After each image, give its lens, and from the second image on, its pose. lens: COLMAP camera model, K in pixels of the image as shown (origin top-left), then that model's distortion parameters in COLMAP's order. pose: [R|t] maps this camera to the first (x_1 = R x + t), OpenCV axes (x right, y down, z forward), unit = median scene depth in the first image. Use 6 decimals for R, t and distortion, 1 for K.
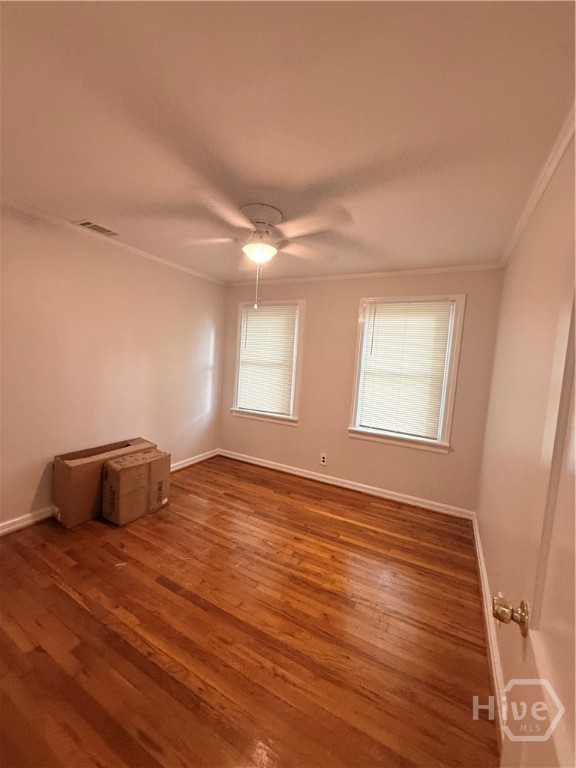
lens RADIAL K [[305.4, 0, 287.5], [0, 305.4, 379.9], [0, 0, 1]] dist [-0.000268, -0.000182]
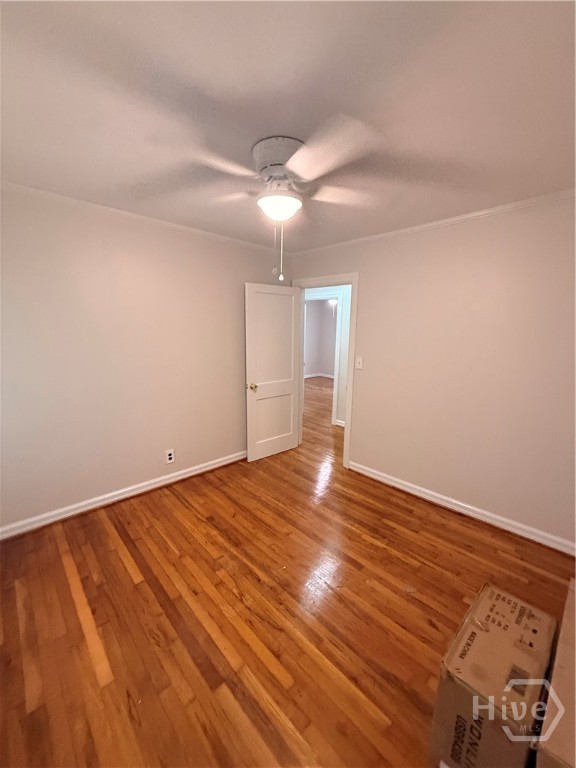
lens RADIAL K [[305.4, 0, 287.5], [0, 305.4, 379.9], [0, 0, 1]] dist [-0.000268, -0.000182]
pose [[-0.945768, -0.132779, 0.296466, -0.377957], [-0.055688, 0.965408, 0.254727, -0.187377], [-0.320033, 0.224403, -0.920447, 1.746355]]
